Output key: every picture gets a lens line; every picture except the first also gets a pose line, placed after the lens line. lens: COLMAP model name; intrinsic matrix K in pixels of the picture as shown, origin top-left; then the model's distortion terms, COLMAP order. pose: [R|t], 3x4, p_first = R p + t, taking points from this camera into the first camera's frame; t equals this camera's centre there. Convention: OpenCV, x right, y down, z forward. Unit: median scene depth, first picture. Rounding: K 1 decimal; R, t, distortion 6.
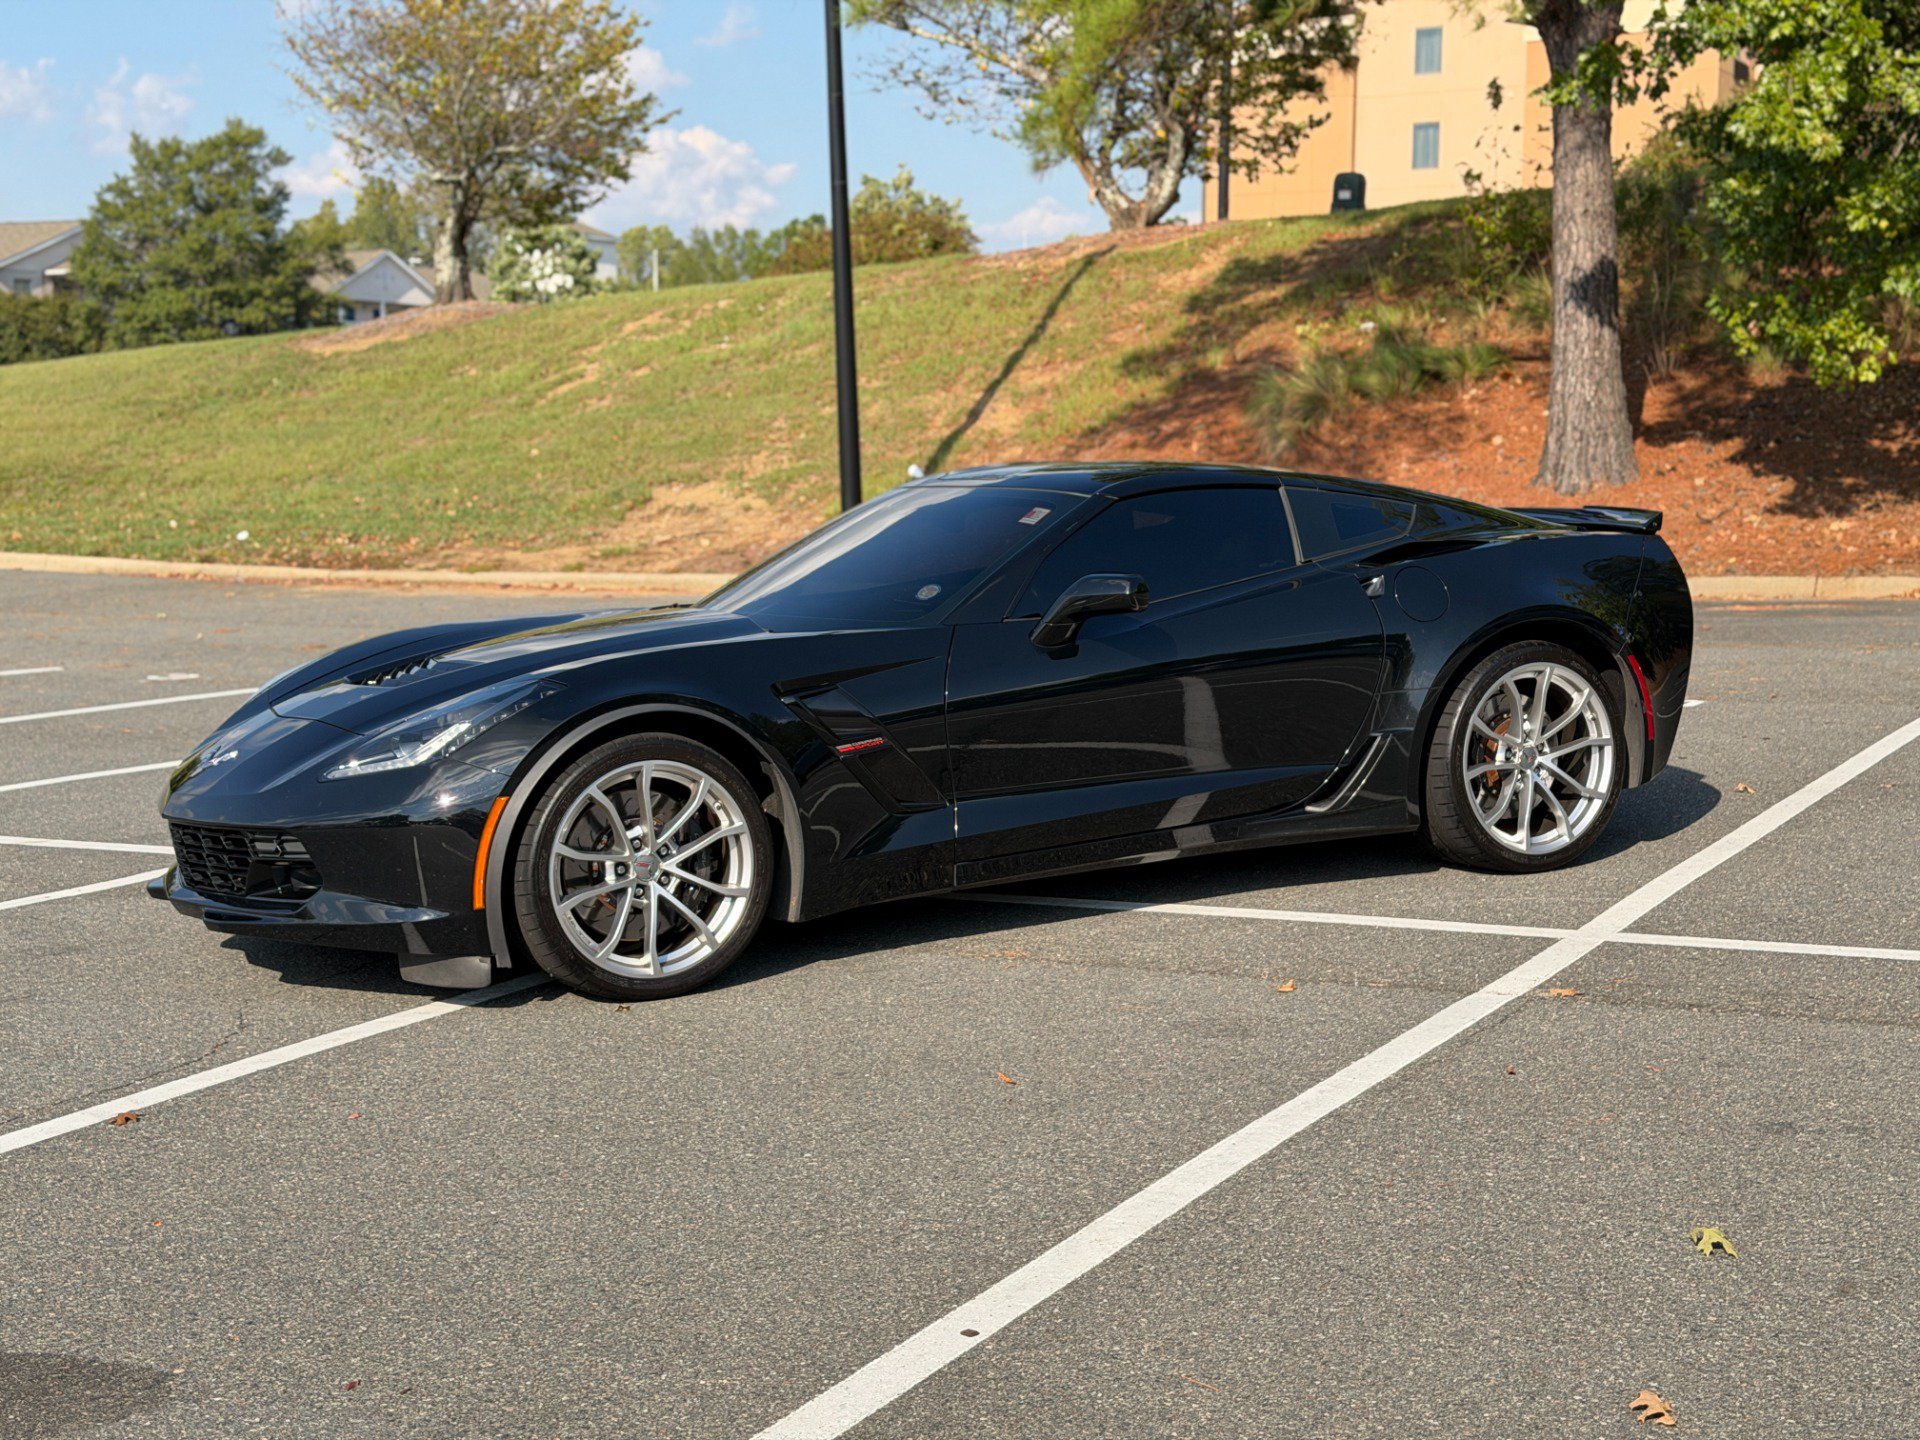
lens RADIAL K [[2650.9, 0, 960.0], [0, 2650.9, 720.0], [0, 0, 1]] dist [0.192678, -0.392195]
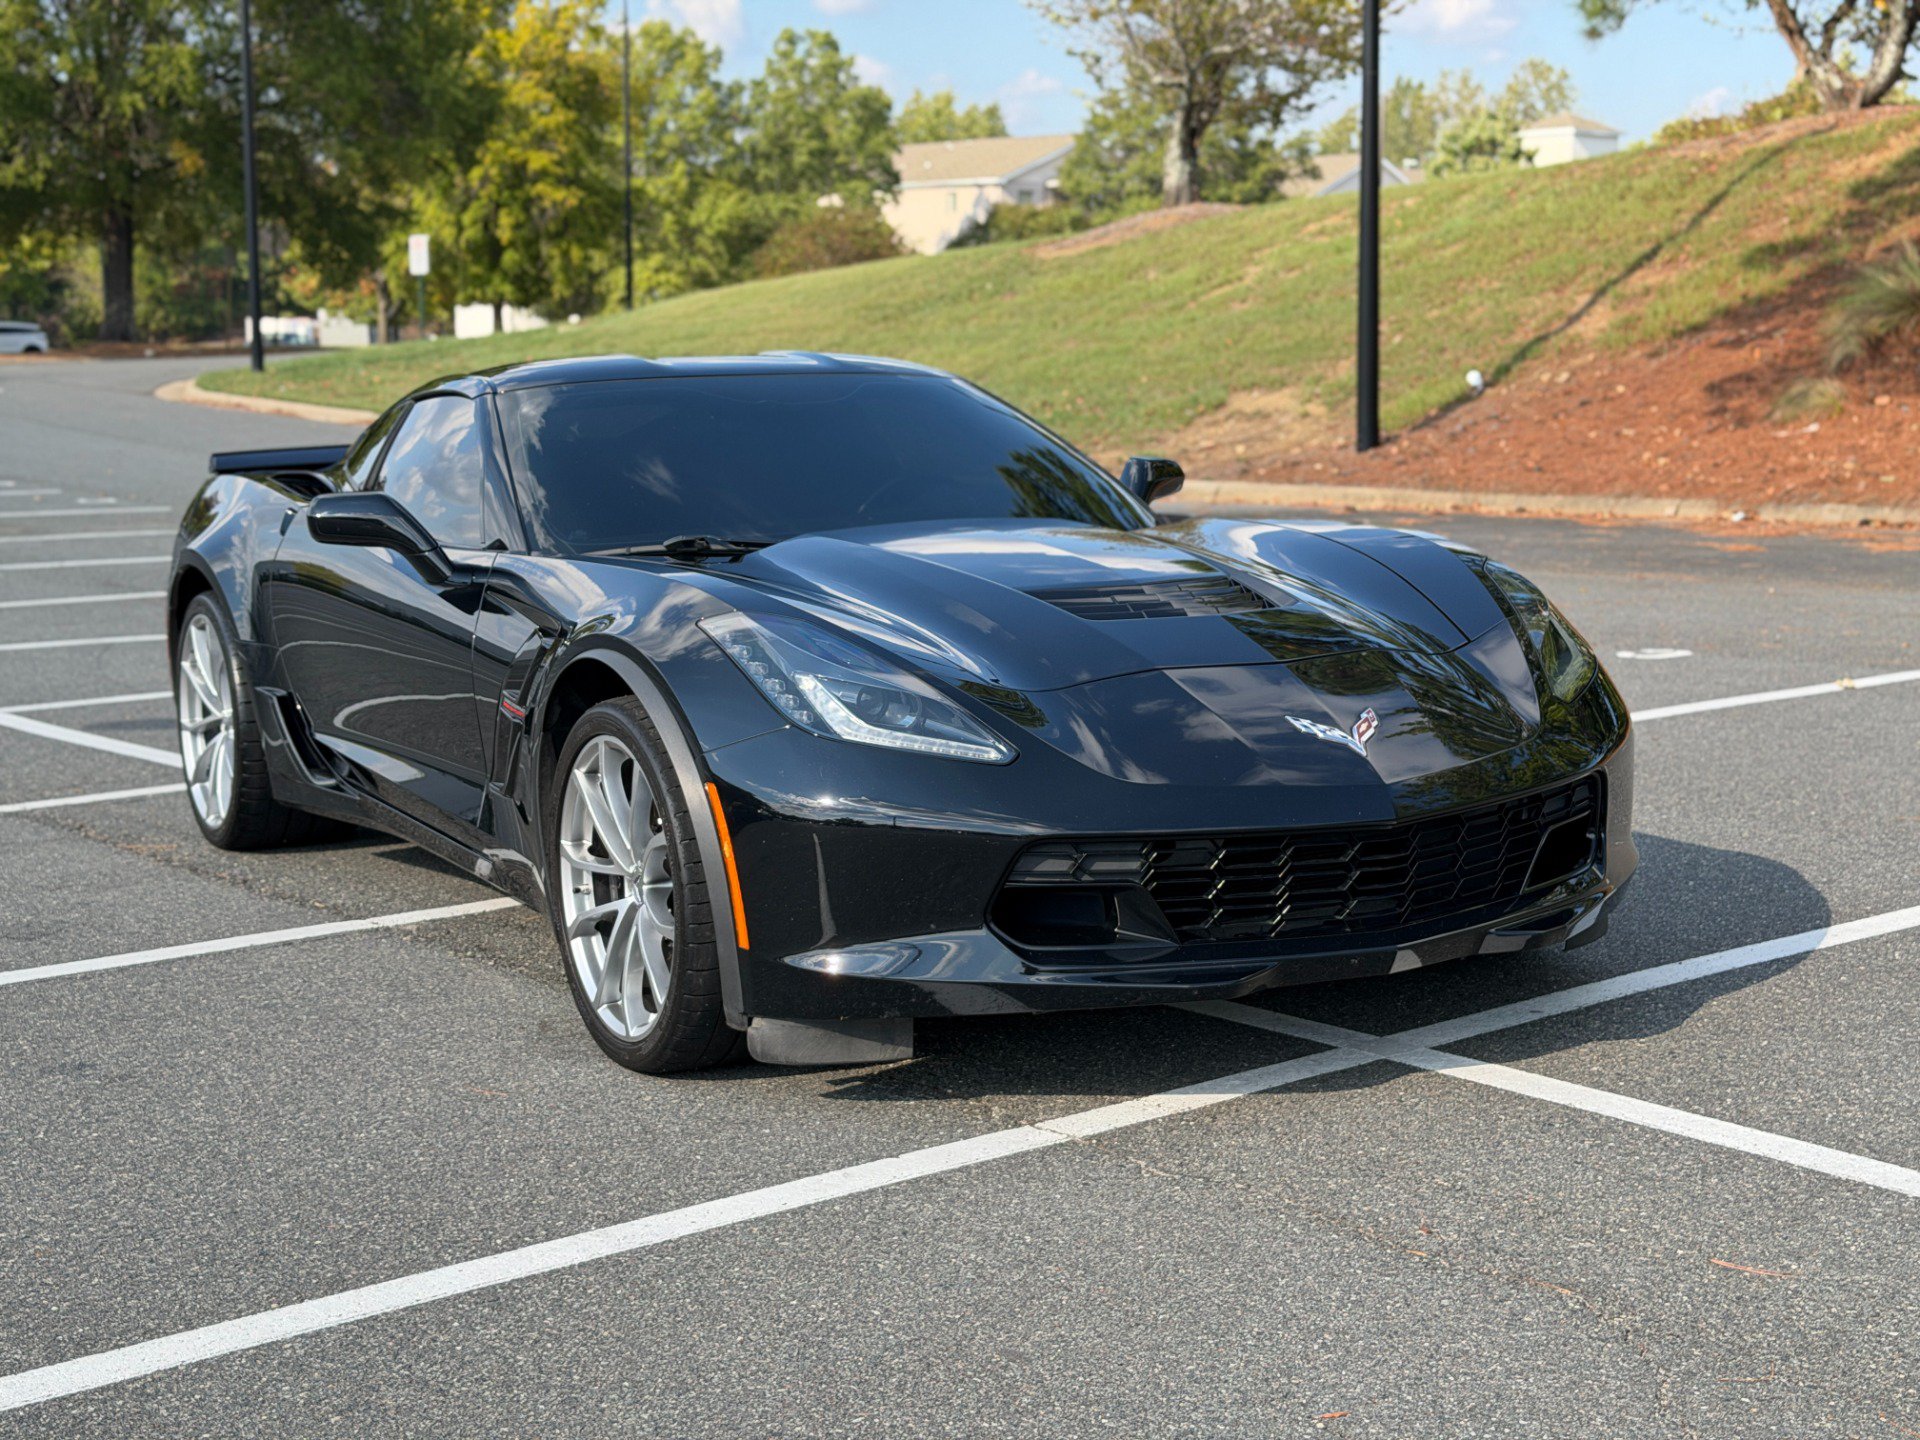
lens RADIAL K [[2658.1, 0, 964.8], [0, 2658.1, 720.9], [0, 0, 1]] dist [0.196745, -0.388447]
pose [[0.925826, 0.065024, -0.372315, 0.170320], [-0.051858, 0.997627, 0.045280, -0.005591], [0.374376, -0.022614, 0.927001, 0.041997]]
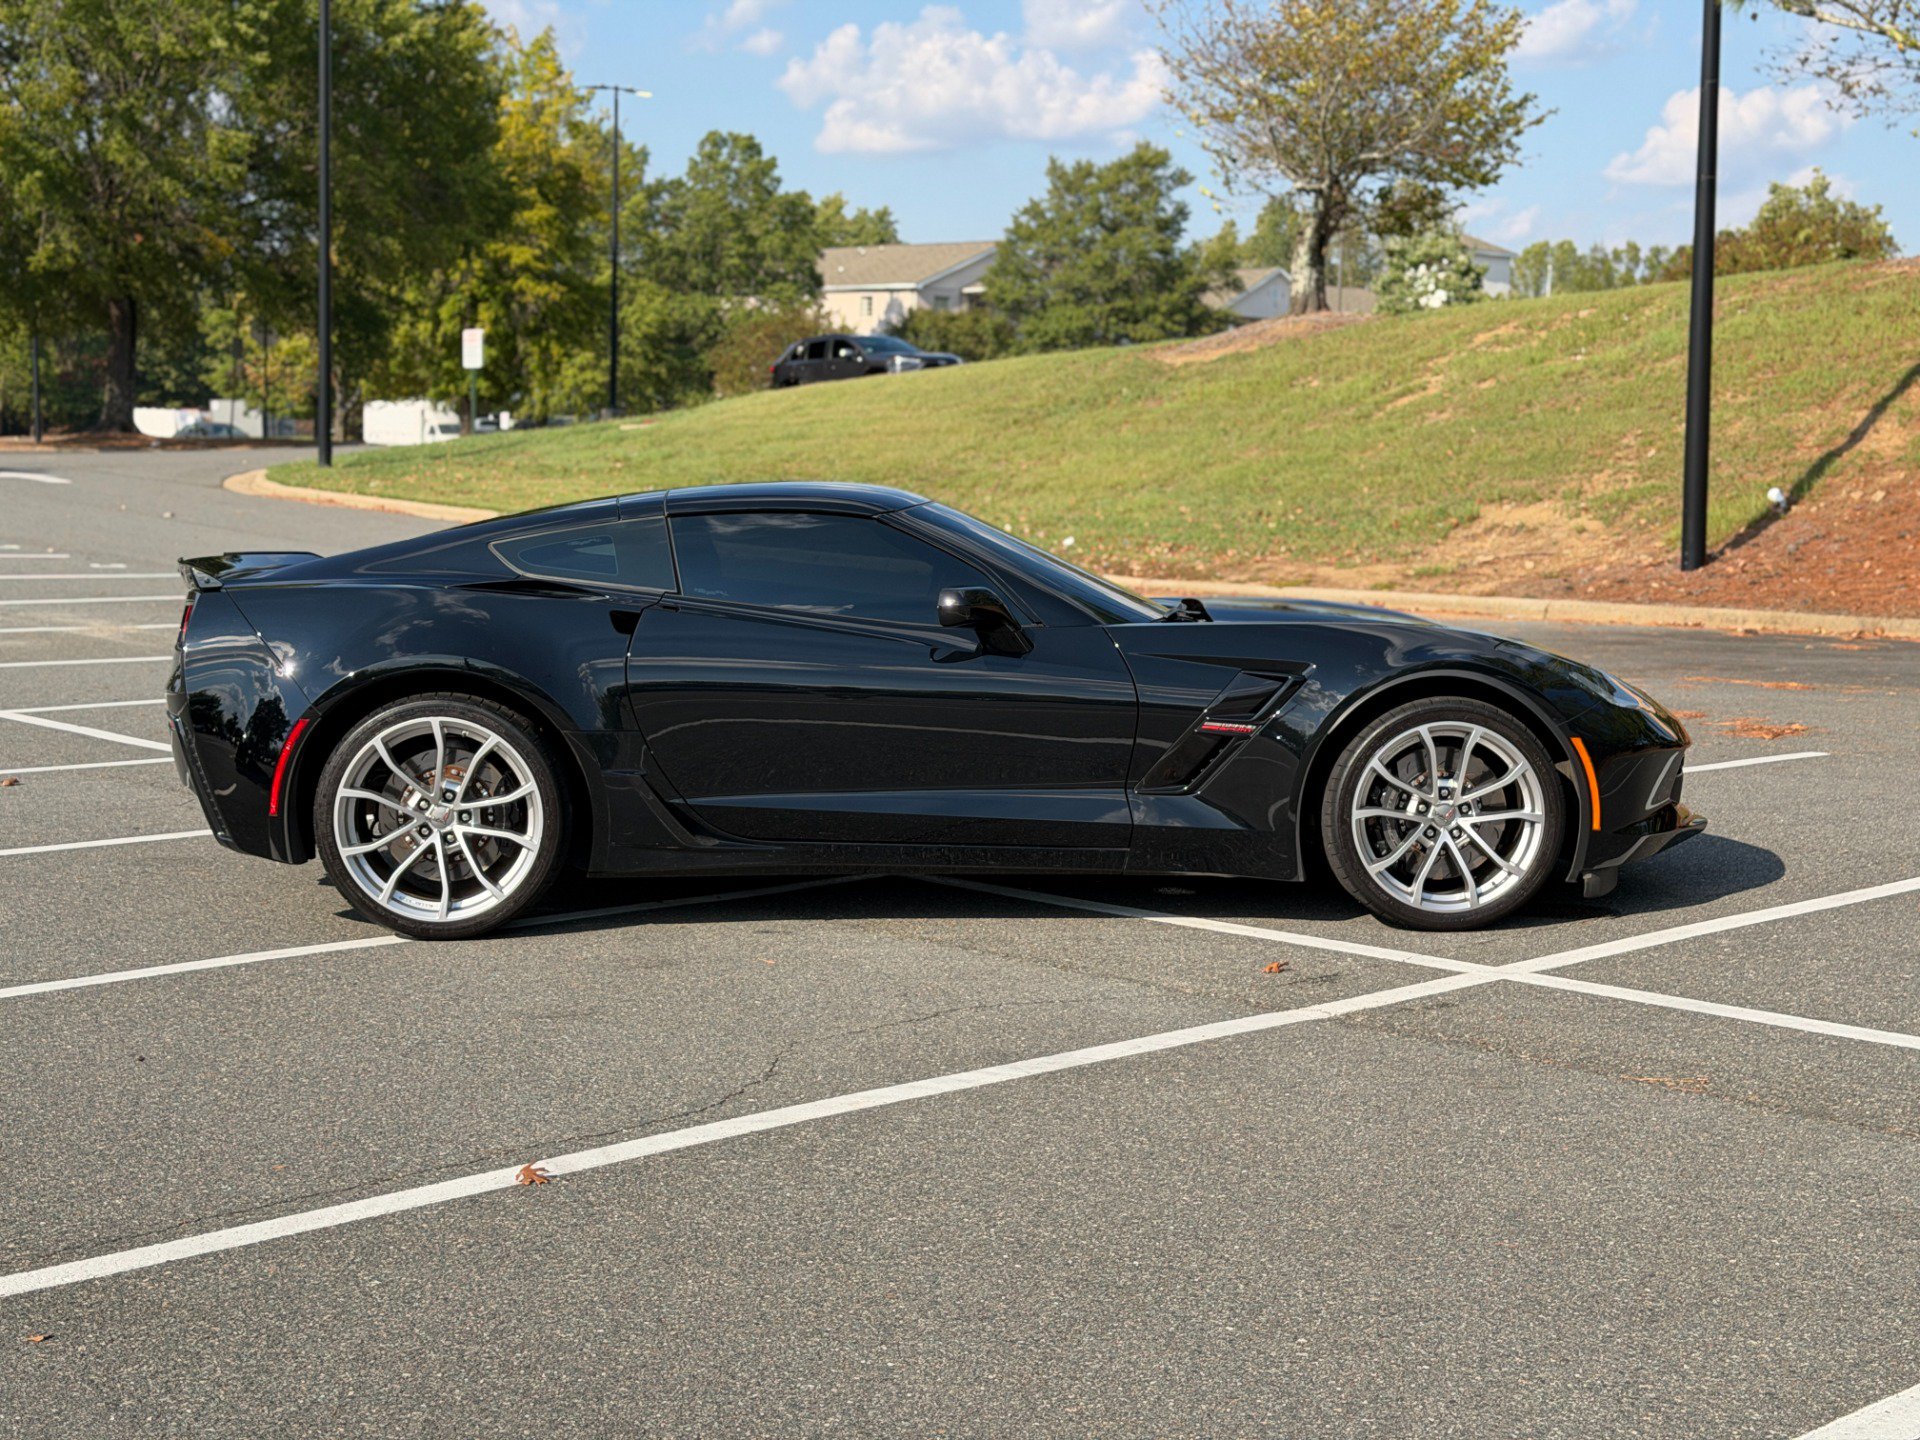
lens RADIAL K [[2650.9, 0, 960.0], [0, 2650.9, 720.0], [0, 0, 1]] dist [0.192678, -0.392195]
pose [[0.946276, 0.061525, -0.317454, 0.015397], [-0.063682, 0.997964, 0.003589, -0.002680], [0.317028, 0.016820, 0.948267, 0.041293]]
